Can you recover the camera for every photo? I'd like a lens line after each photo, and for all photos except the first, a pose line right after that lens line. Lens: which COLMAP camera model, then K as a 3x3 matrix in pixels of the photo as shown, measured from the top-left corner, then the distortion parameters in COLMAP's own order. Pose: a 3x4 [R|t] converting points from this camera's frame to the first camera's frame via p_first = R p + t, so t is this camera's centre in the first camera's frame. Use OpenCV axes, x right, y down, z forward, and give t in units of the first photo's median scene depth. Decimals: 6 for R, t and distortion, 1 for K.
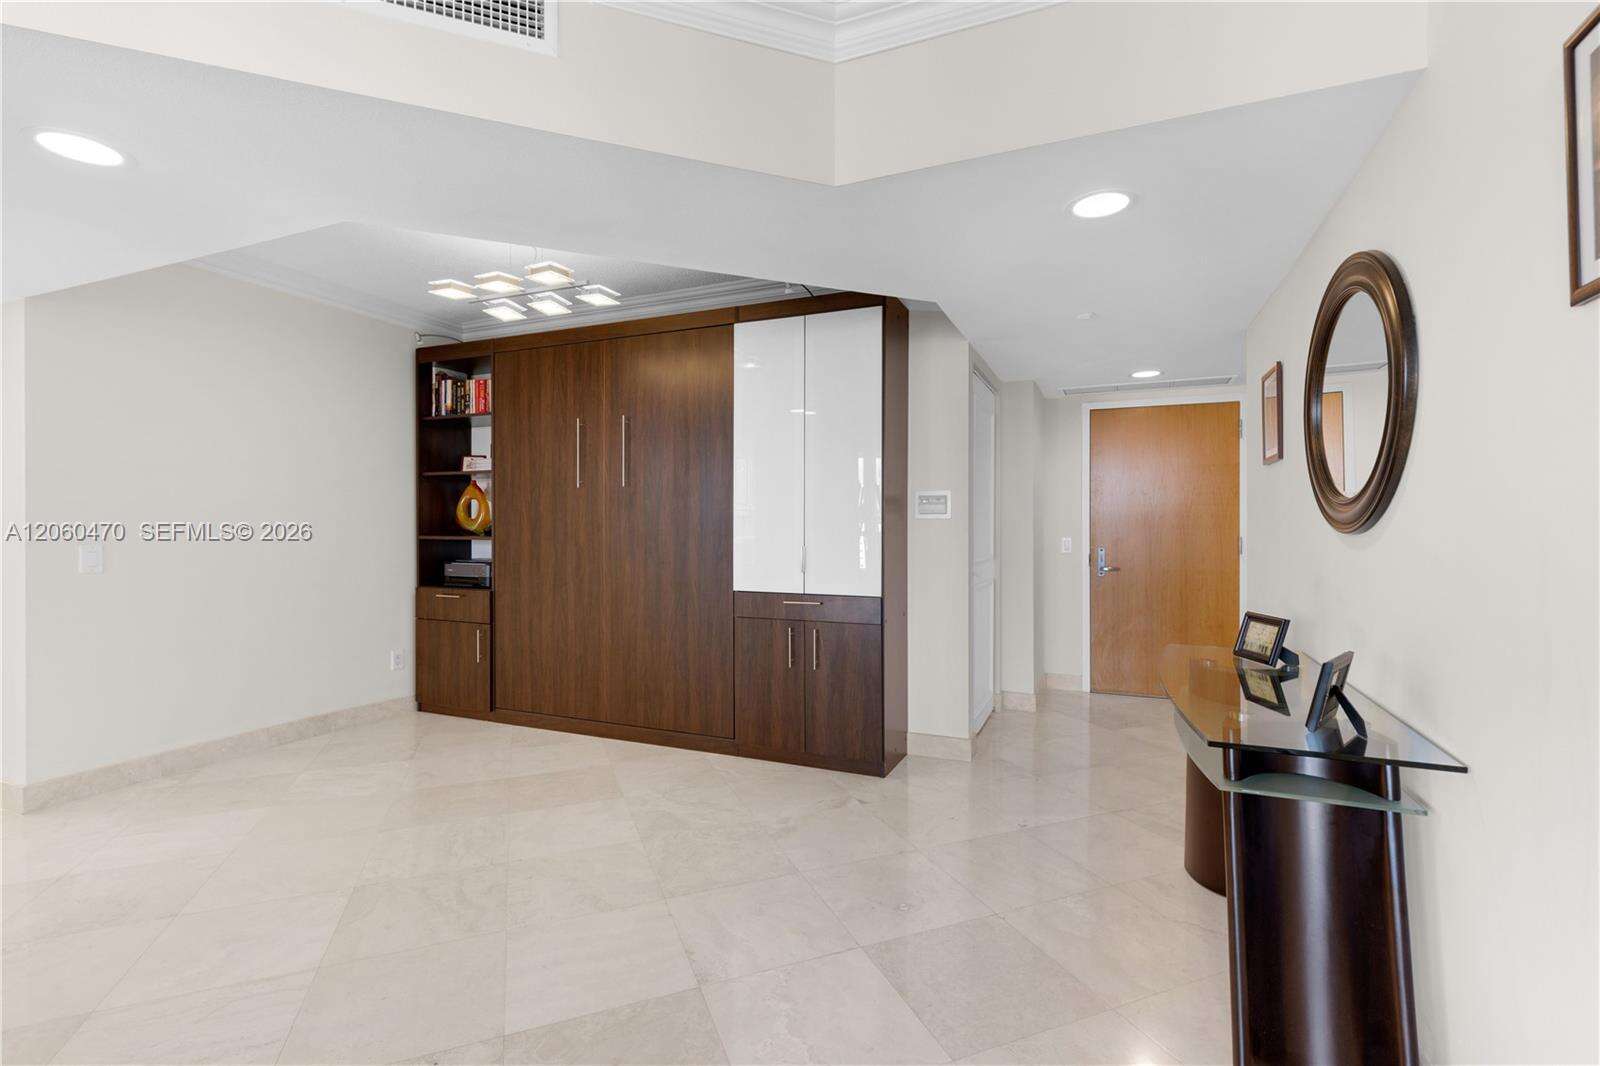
lens RADIAL K [[746.8, 0, 817.8], [0, 746.8, 527.8], [0, 0, 1]] dist [0.002209, -0.000754]
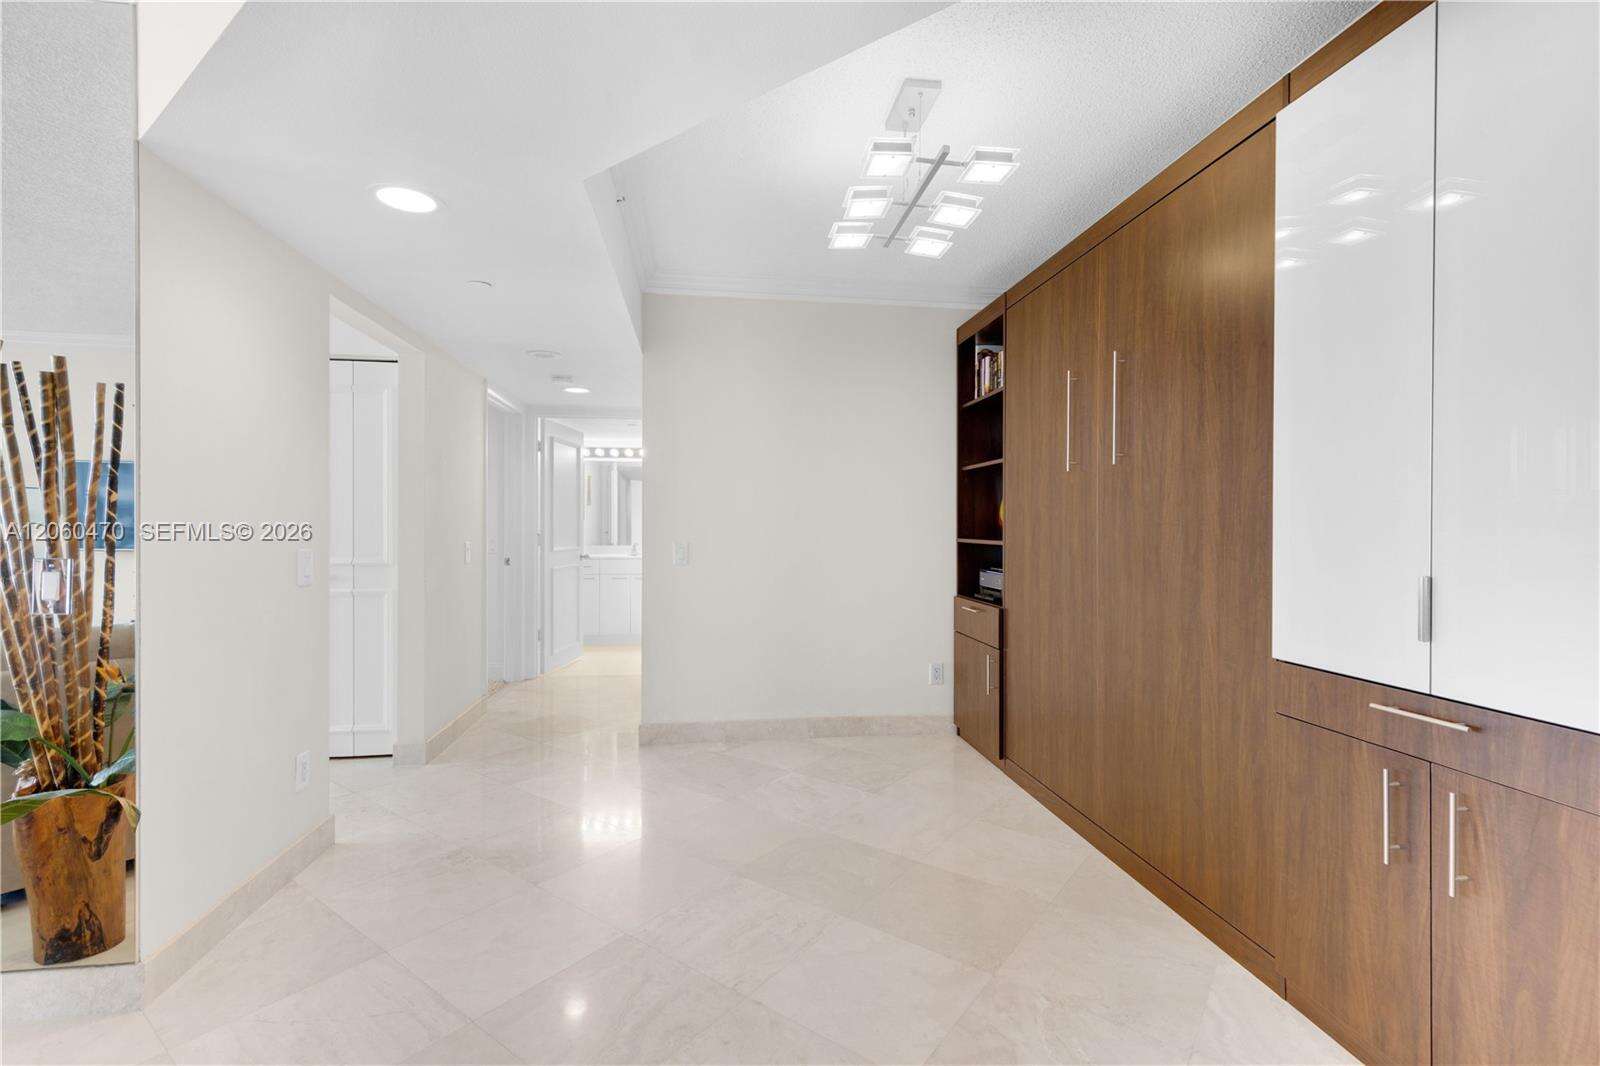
lens RADIAL K [[735.3, 0, 762.1], [0, 735.3, 527.4], [0, 0, 1]] dist [0.011463, -0.004020]
pose [[0.503279, 0.002800, -0.864119, 0.128466], [-0.009665, 0.999950, -0.002389, 0.002330], [0.864070, 0.009553, 0.503281, 0.429132]]
